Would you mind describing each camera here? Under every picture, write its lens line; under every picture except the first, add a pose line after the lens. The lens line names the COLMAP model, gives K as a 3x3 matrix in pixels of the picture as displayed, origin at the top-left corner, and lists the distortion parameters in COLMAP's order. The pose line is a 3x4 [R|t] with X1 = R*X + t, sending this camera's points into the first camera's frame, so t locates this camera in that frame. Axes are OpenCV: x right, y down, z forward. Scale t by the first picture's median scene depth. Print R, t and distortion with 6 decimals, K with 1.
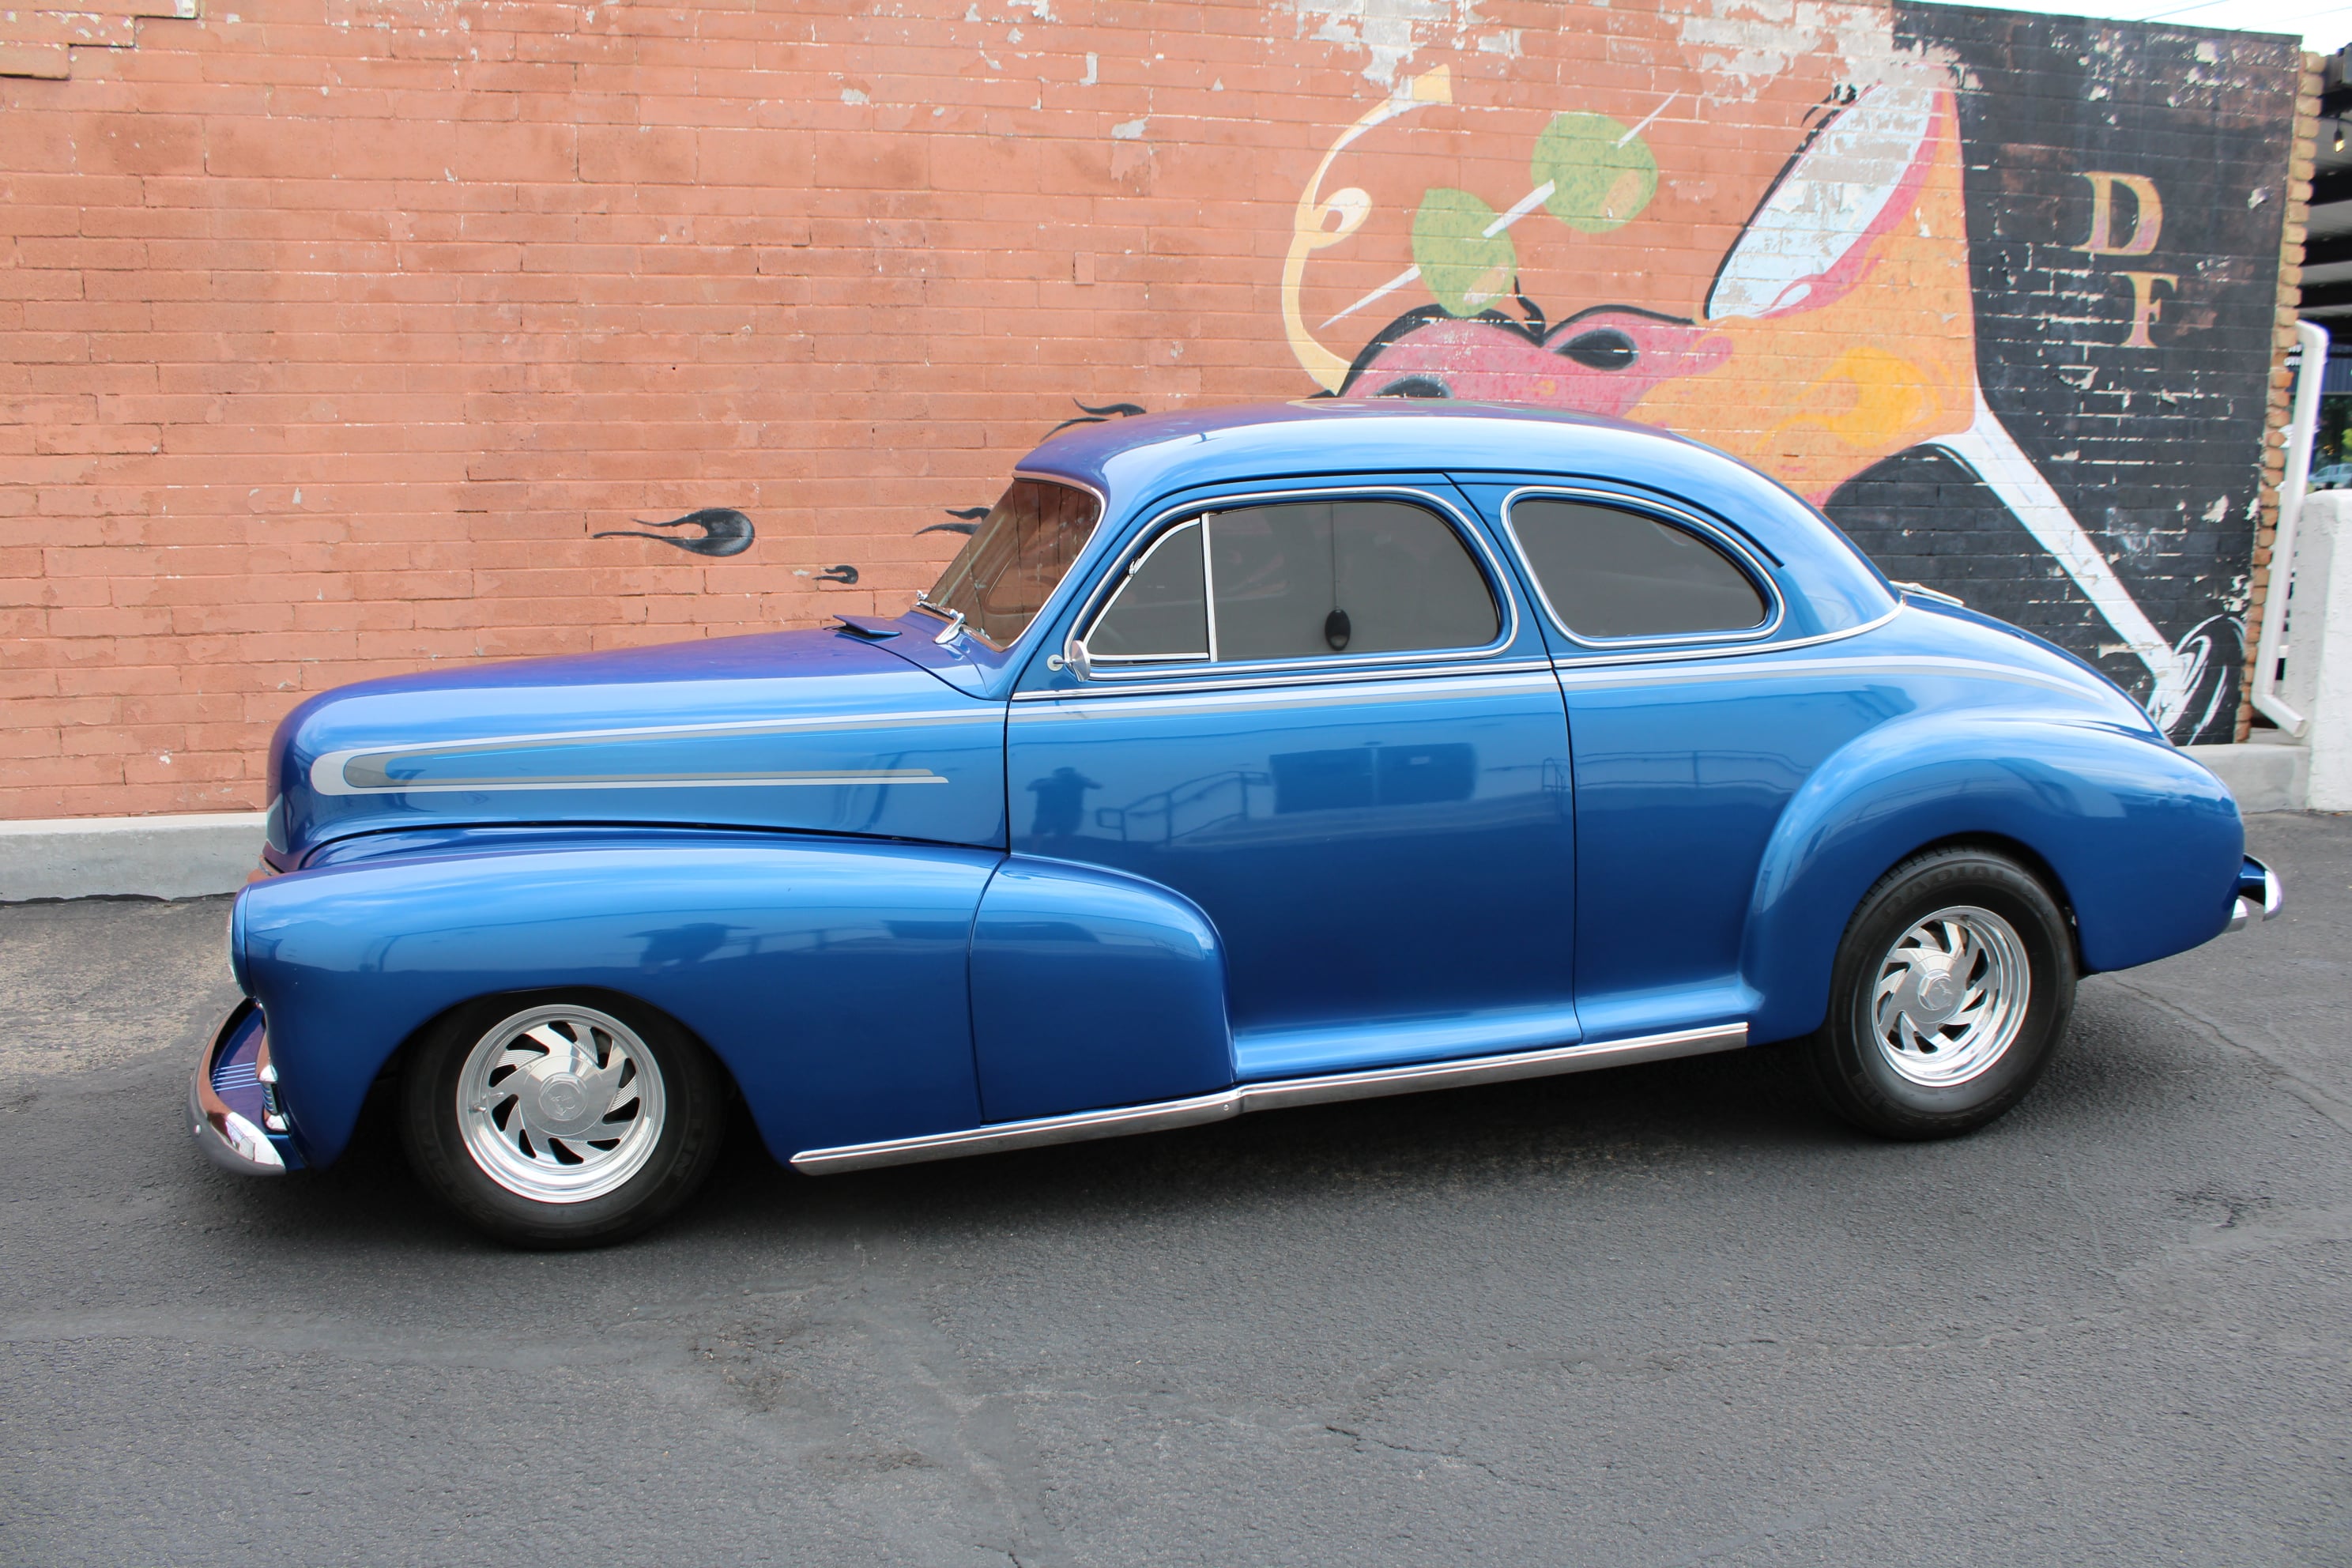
lens RADIAL K [[1953.9, 0, 1163.5], [0, 1953.9, 781.2], [0, 0, 1]] dist [-0.166581, 0.147761]
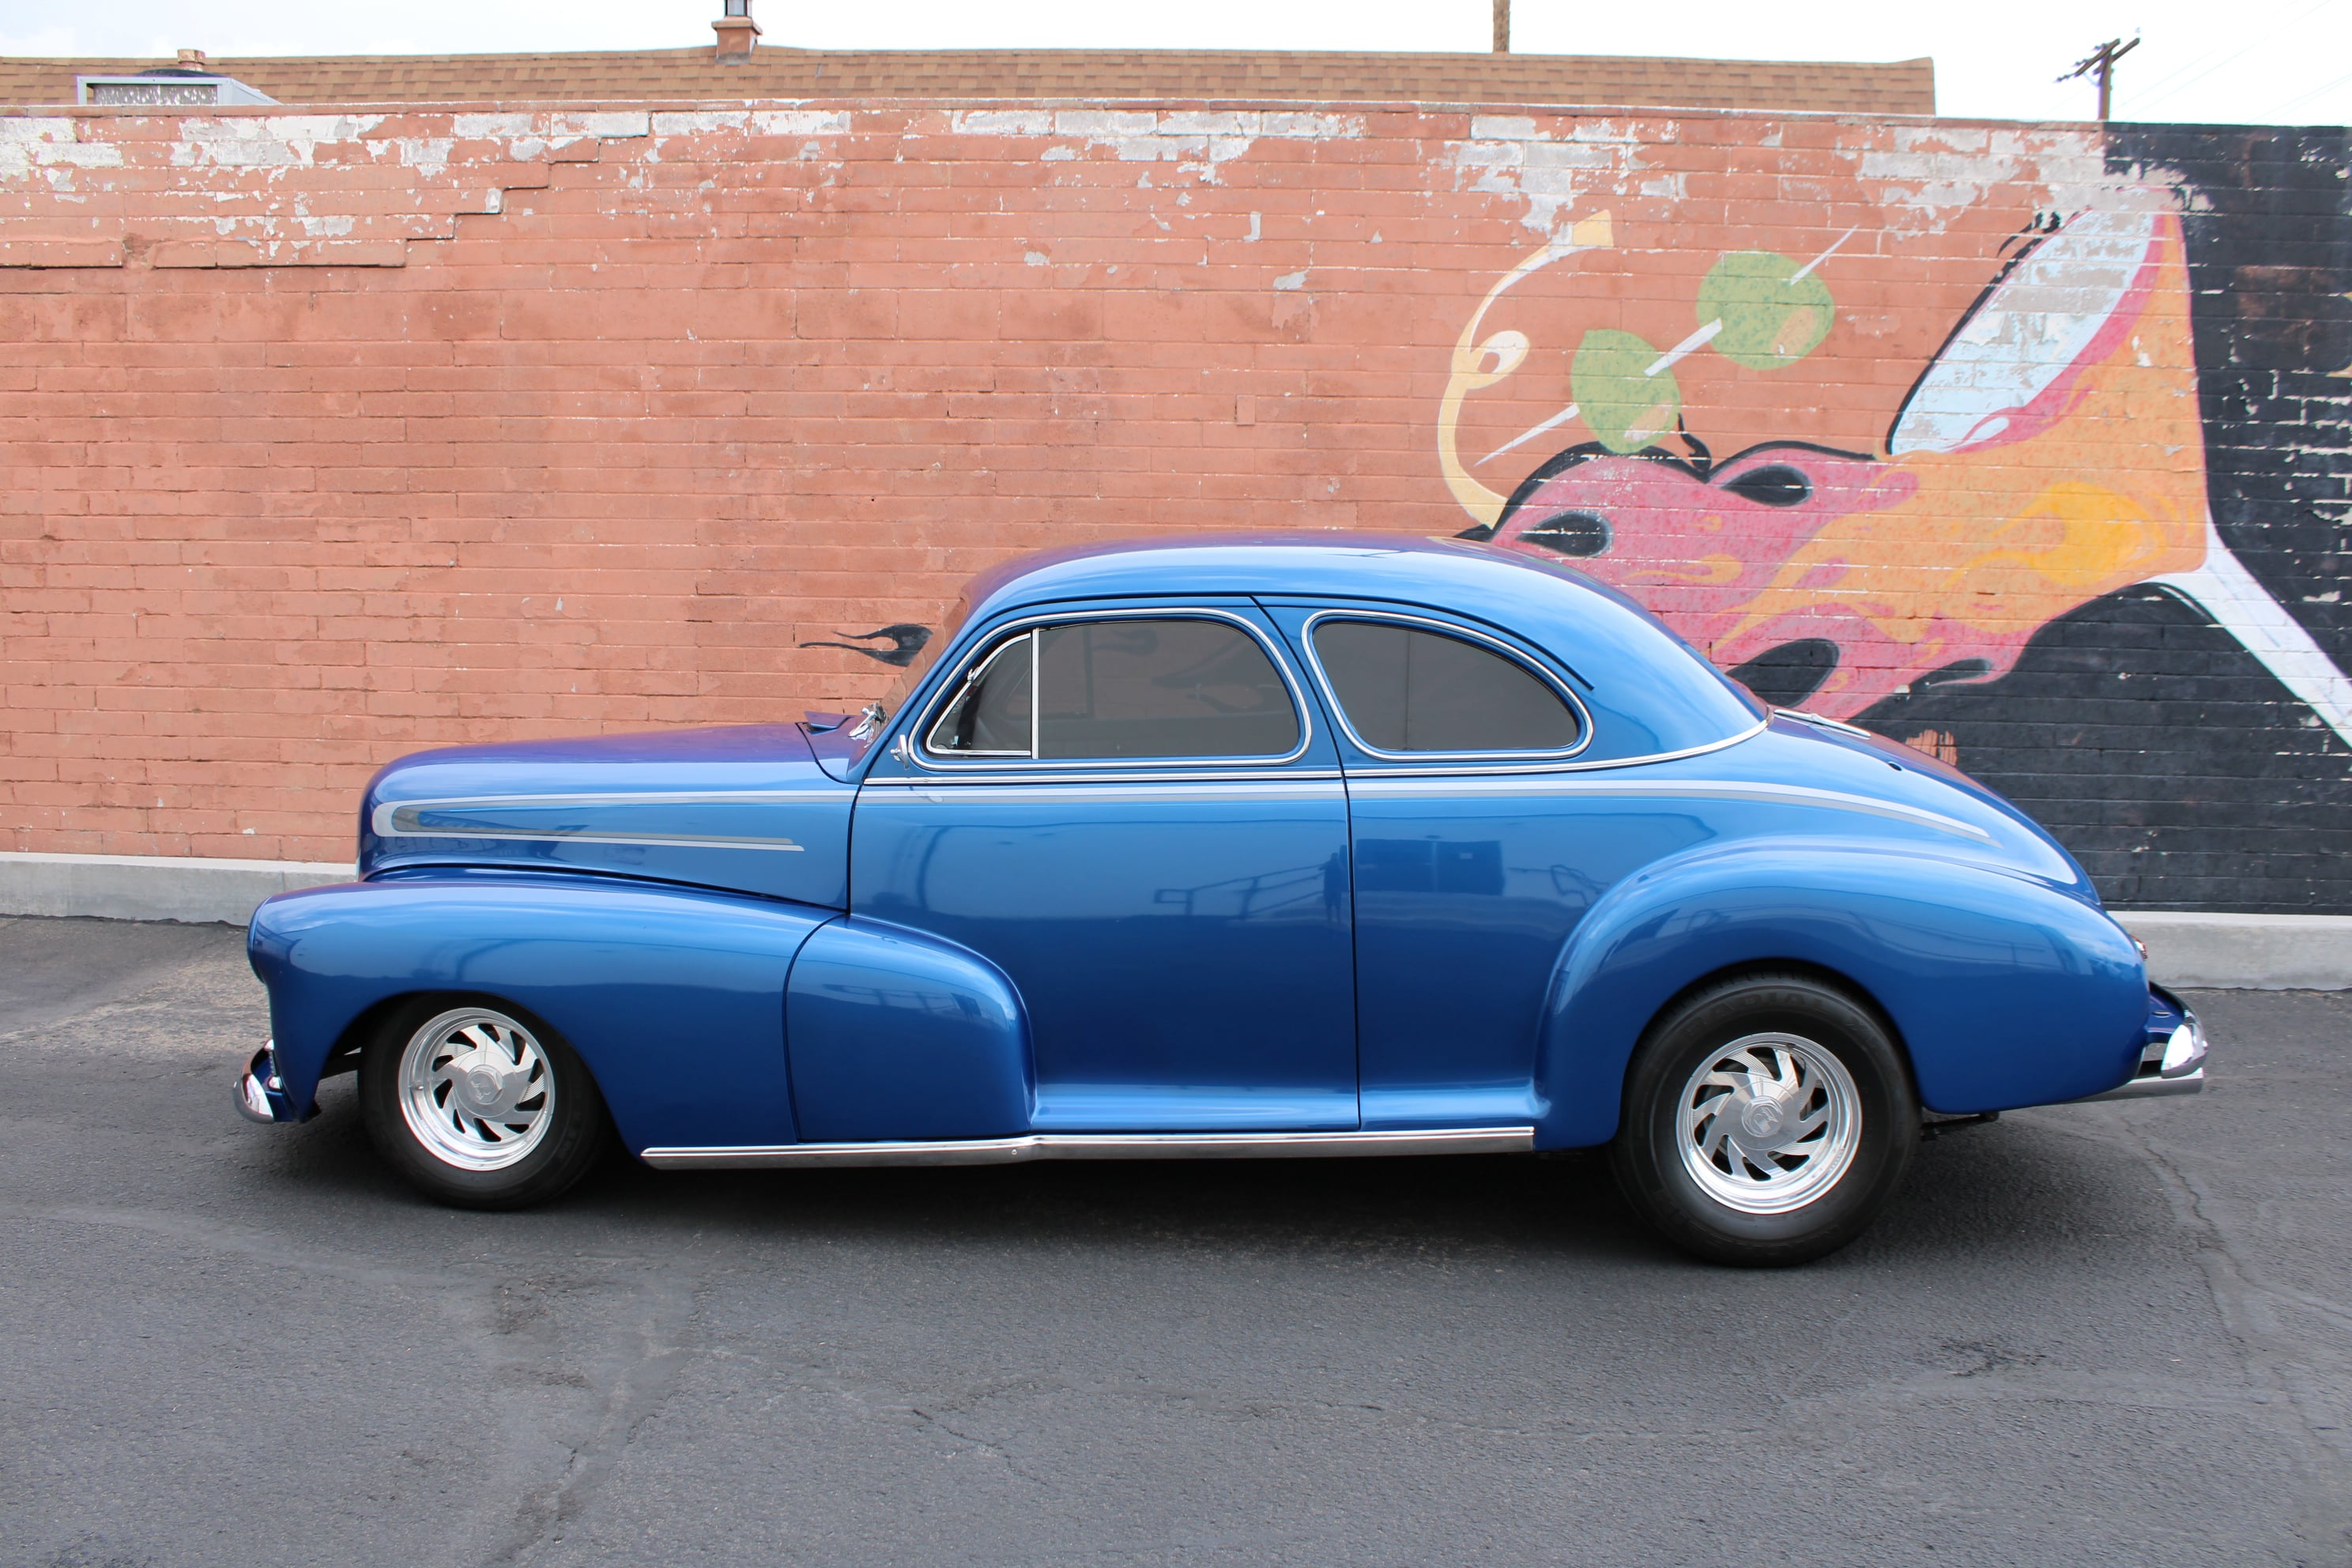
lens RADIAL K [[1963.9, 0, 1163.2], [0, 1963.9, 795.3], [0, 0, 1]] dist [-0.166246, 0.147399]
pose [[0.958183, 0.042838, -0.282931, 0.231445], [-0.060185, 0.996784, -0.052903, 0.008956], [0.279755, 0.067720, 0.957680, -0.040087]]
